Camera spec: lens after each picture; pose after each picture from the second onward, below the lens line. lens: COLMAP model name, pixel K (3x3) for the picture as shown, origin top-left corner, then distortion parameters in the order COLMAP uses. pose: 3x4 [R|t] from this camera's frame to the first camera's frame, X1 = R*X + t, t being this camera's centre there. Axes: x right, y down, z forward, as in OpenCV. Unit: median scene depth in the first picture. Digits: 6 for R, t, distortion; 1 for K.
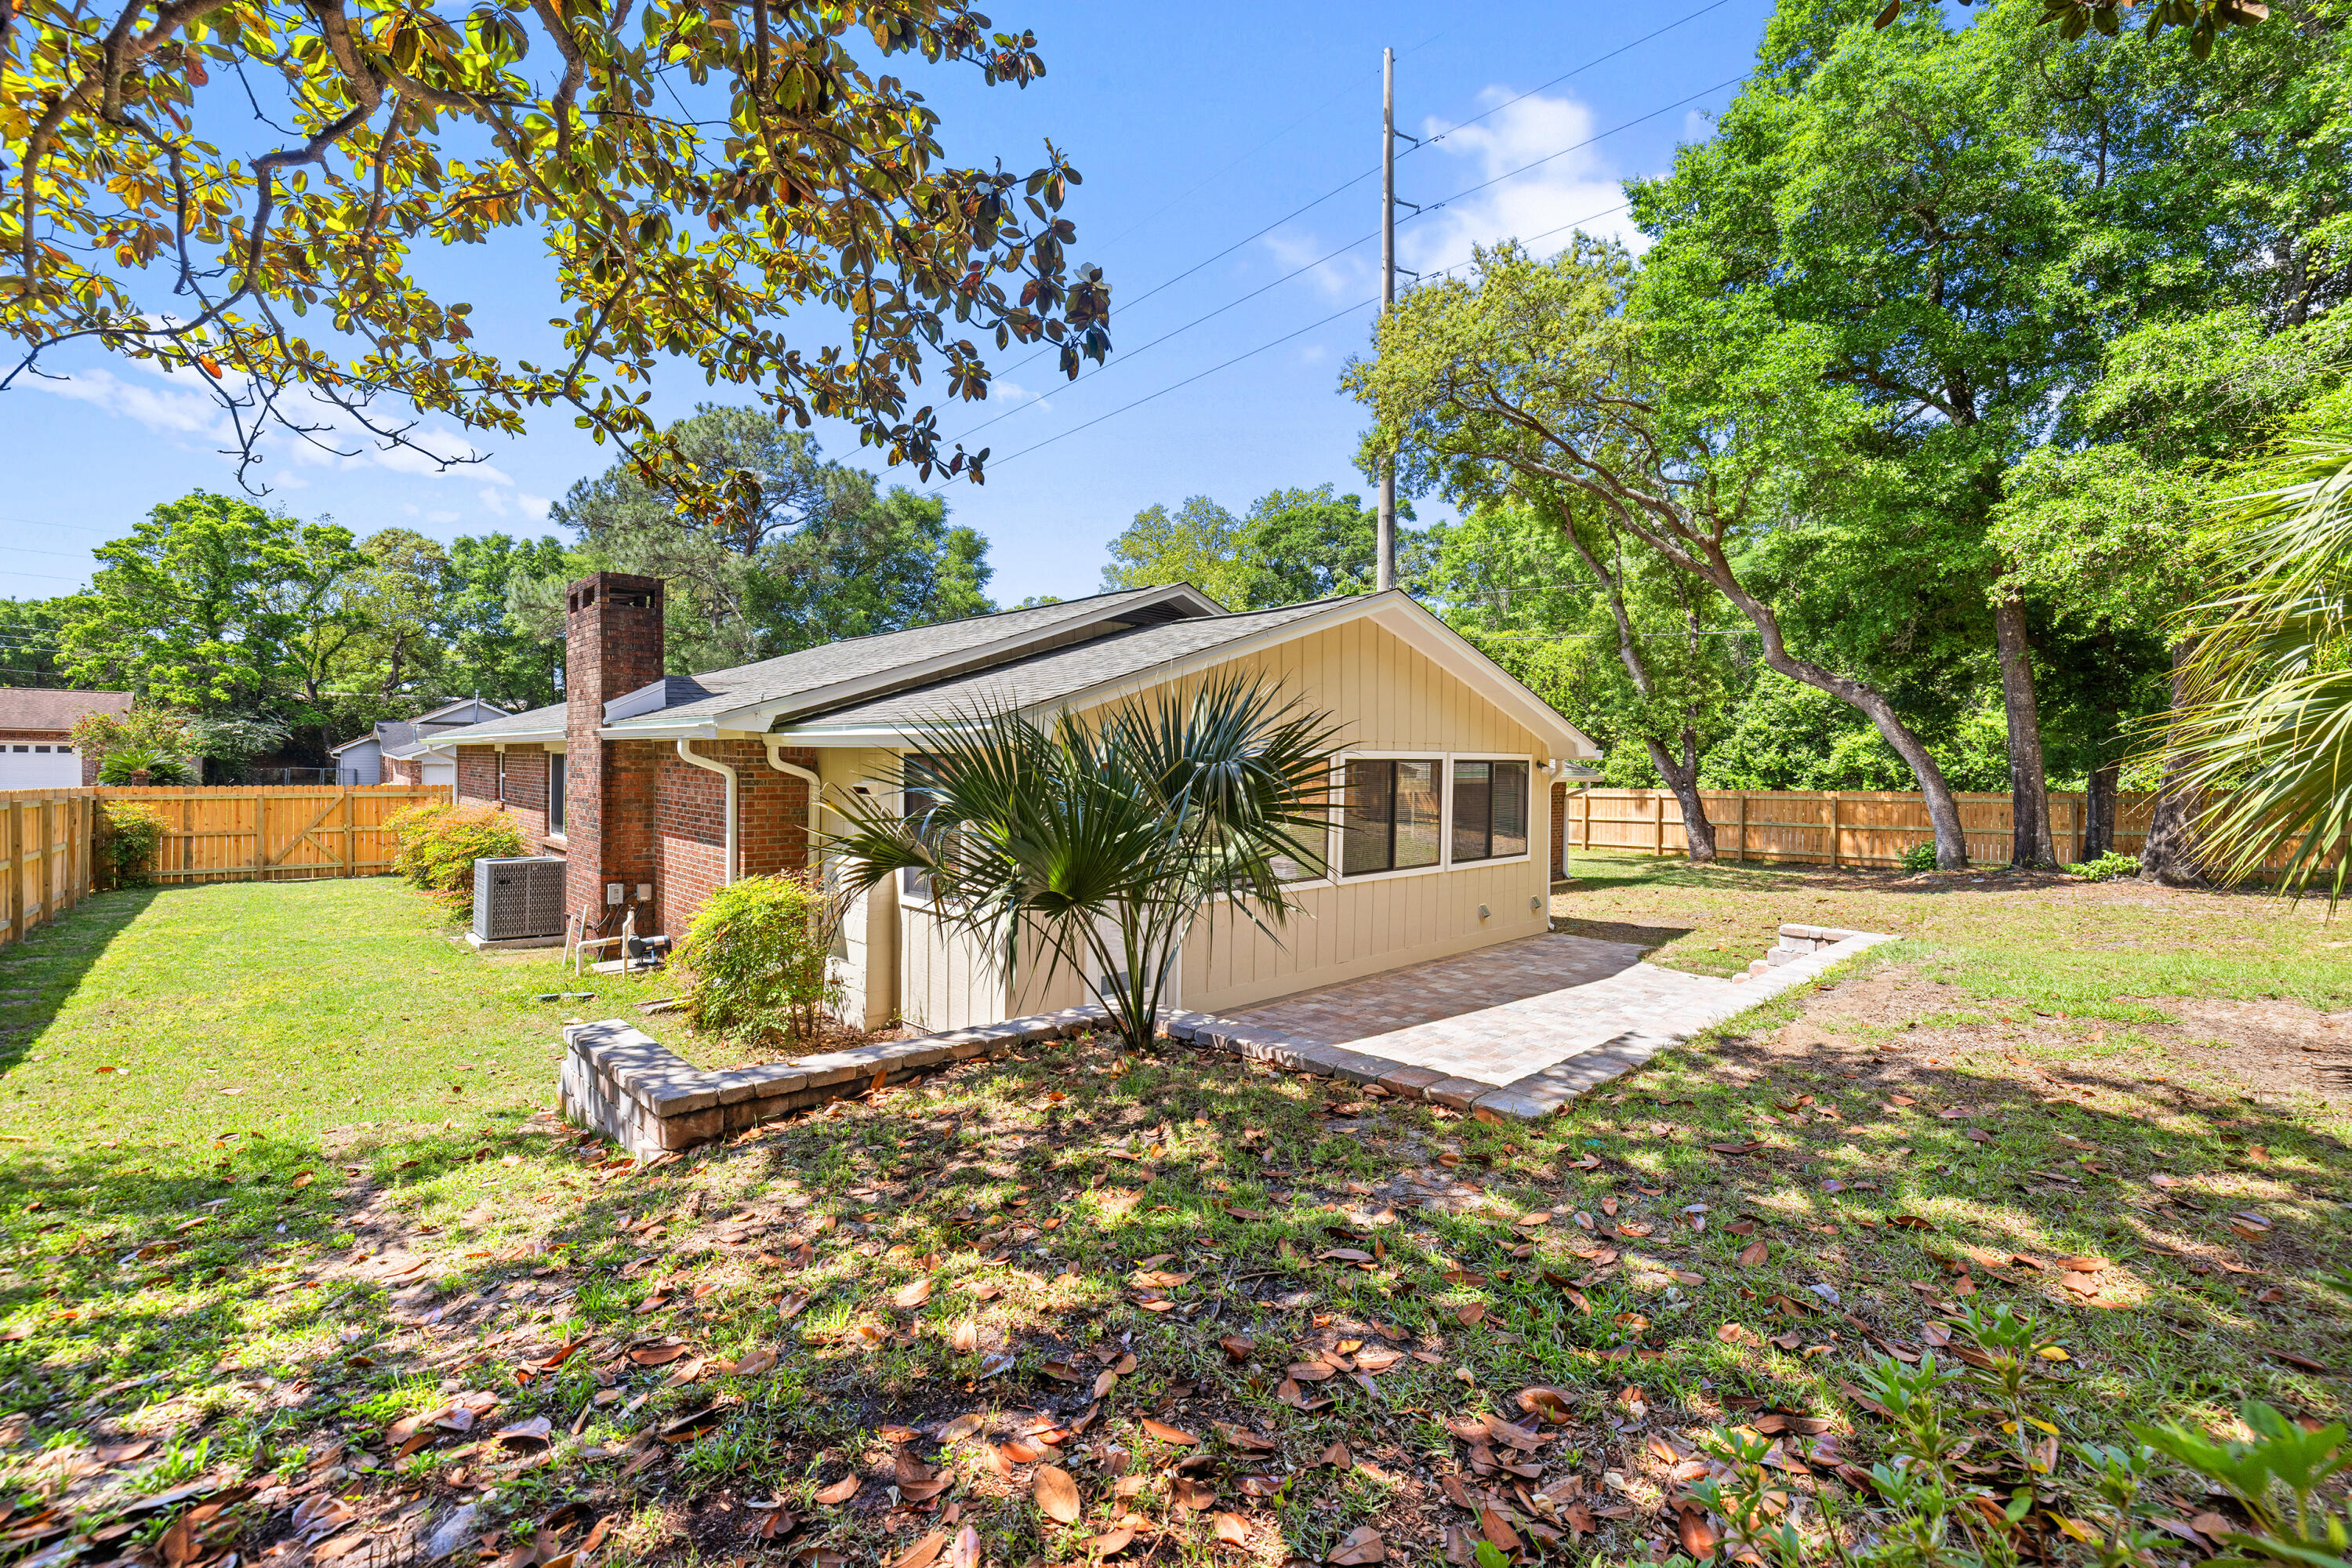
lens RADIAL K [[975.0, 0, 1175.5], [0, 975.0, 774.0], [0, 0, 1]] dist [0.001525, -0.000041]
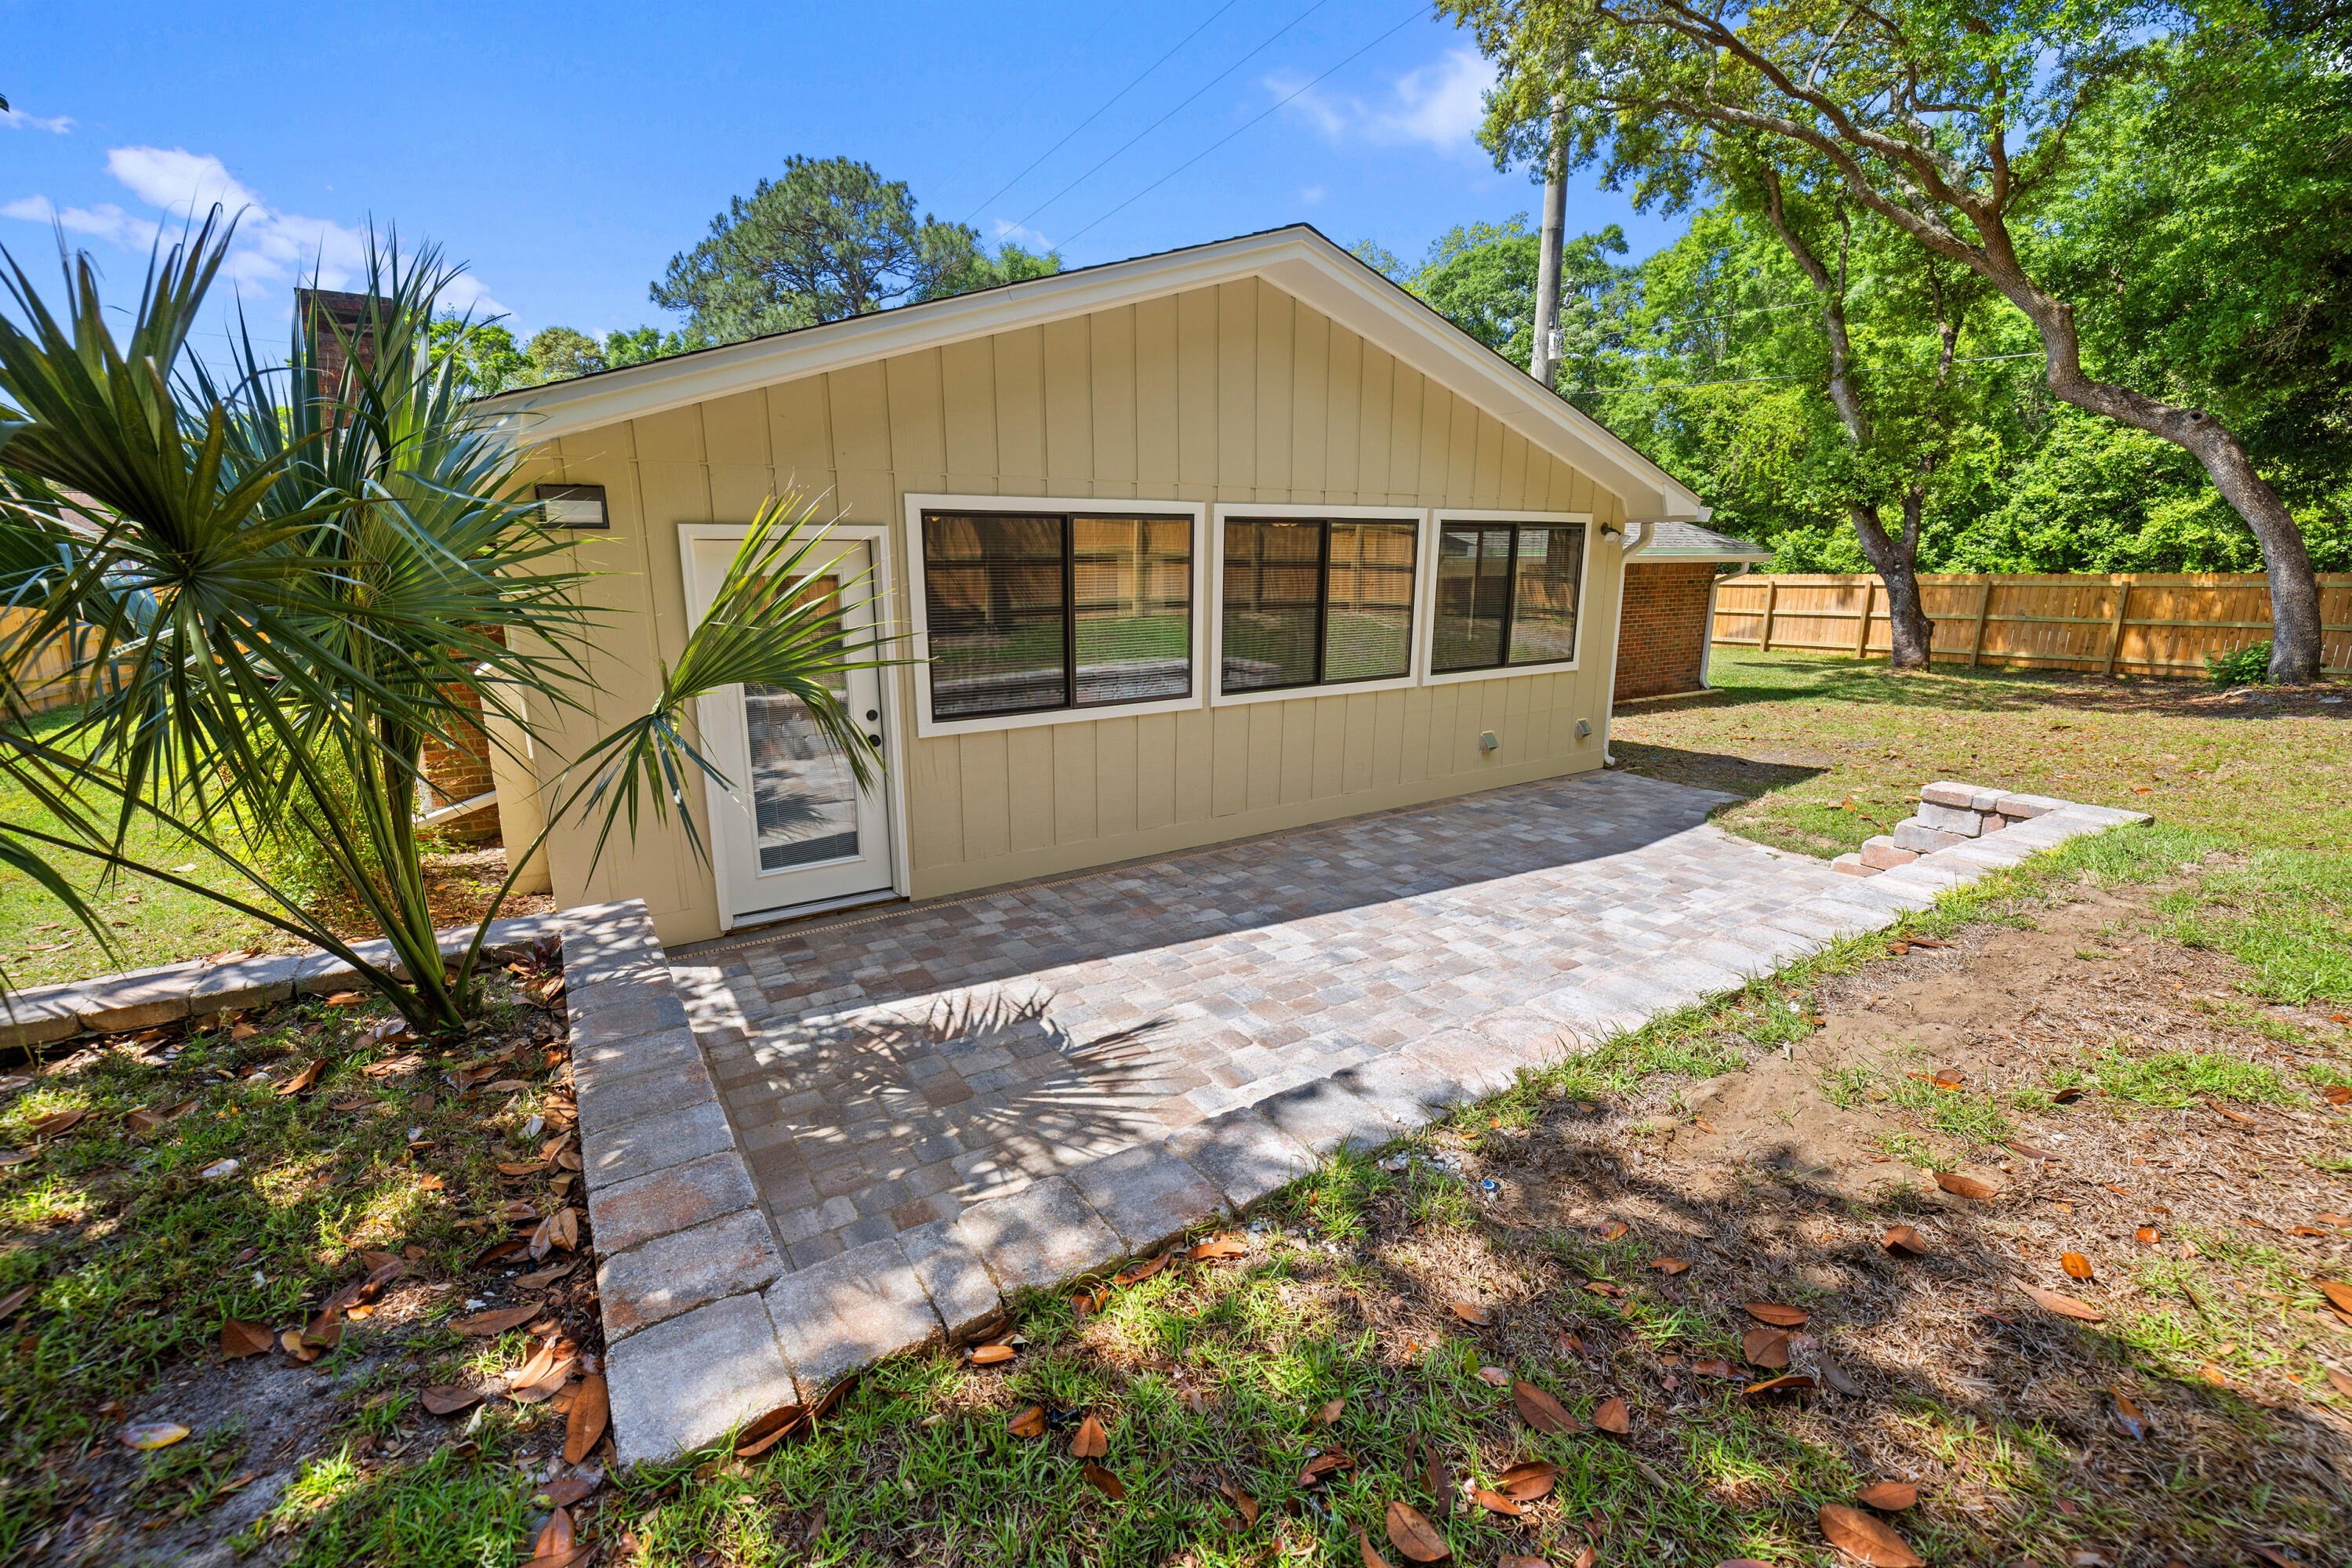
lens RADIAL K [[975.0, 0, 1175.5], [0, 975.0, 774.0], [0, 0, 1]] dist [0.001525, -0.000041]
pose [[0.983465, 0.027536, -0.178990, 0.094276], [0.009892, 0.978728, 0.204923, 0.006986], [0.180826, -0.203305, 0.962273, 0.116584]]
